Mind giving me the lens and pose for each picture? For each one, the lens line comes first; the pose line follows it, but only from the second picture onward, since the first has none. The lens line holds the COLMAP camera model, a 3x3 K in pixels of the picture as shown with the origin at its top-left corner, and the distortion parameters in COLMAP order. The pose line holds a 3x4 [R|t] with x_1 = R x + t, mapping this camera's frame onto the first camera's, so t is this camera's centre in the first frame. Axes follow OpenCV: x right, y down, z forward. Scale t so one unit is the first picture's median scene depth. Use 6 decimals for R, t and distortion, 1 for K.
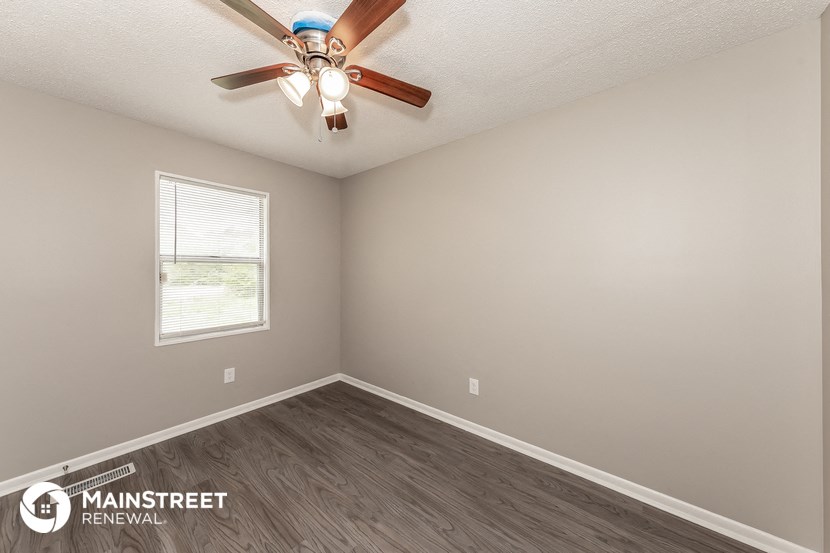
lens RADIAL K [[280.2, 0, 417.6], [0, 280.2, 273.2], [0, 0, 1]] dist [-0.007395, 0.000314]
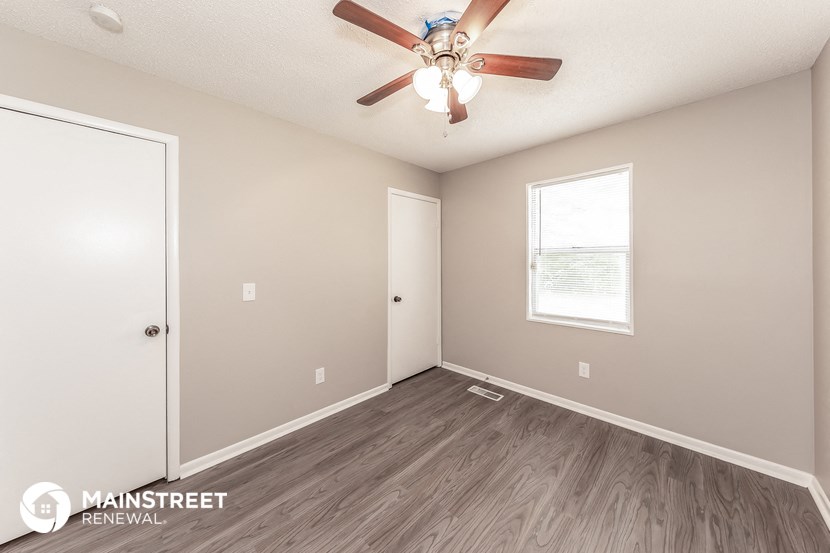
lens RADIAL K [[289.6, 0, 414.8], [0, 289.6, 262.6], [0, 0, 1]] dist [0.009727, -0.000018]
pose [[-0.081006, -0.002366, -0.996711, 0.427463], [-0.004462, 0.999988, -0.002011, 0.000860], [0.996704, 0.004284, -0.081015, 0.563264]]
